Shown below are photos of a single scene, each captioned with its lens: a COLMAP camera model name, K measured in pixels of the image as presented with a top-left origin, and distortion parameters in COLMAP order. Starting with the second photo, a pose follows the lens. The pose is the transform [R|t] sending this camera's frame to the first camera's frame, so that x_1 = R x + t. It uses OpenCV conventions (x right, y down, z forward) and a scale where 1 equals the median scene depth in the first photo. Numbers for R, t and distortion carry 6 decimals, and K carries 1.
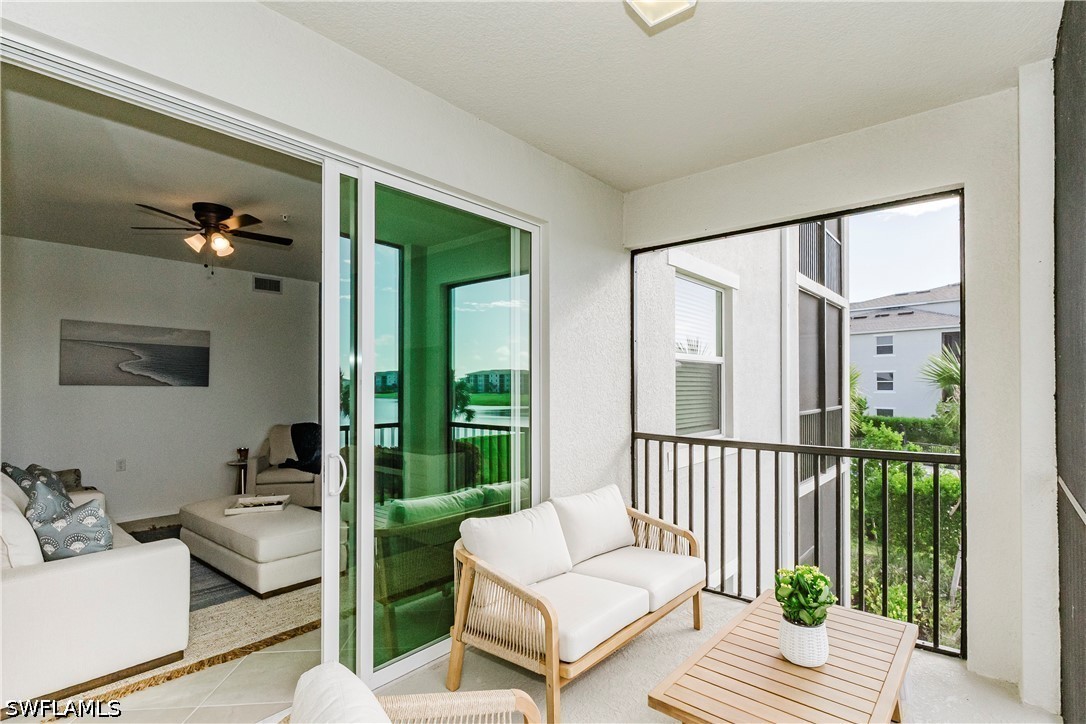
lens RADIAL K [[525.4, 0, 543.4], [0, 525.4, 386.1], [0, 0, 1]] dist [0.000802, 0.000397]
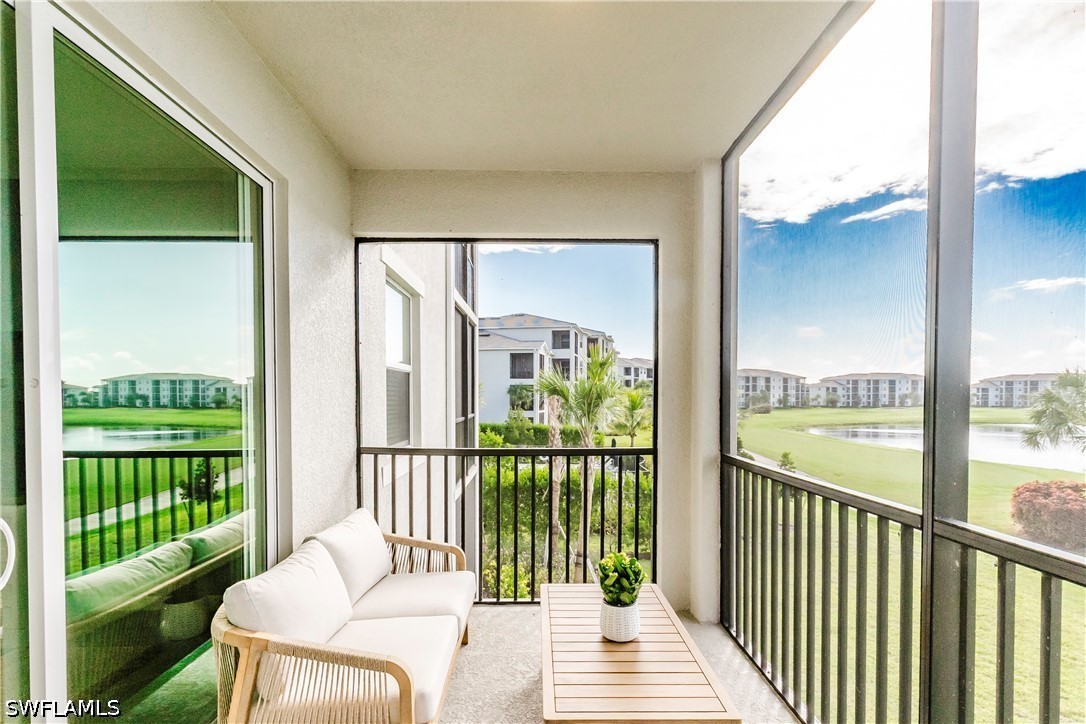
lens RADIAL K [[537.5, 0, 542.2], [0, 537.5, 409.6], [0, 0, 1]] dist [-0.000103, 0.000301]
pose [[0.751800, -0.017141, 0.659168, -0.188638], [0.001951, 0.999716, 0.023771, 0.004908], [-0.659388, -0.016584, 0.751620, 0.127787]]
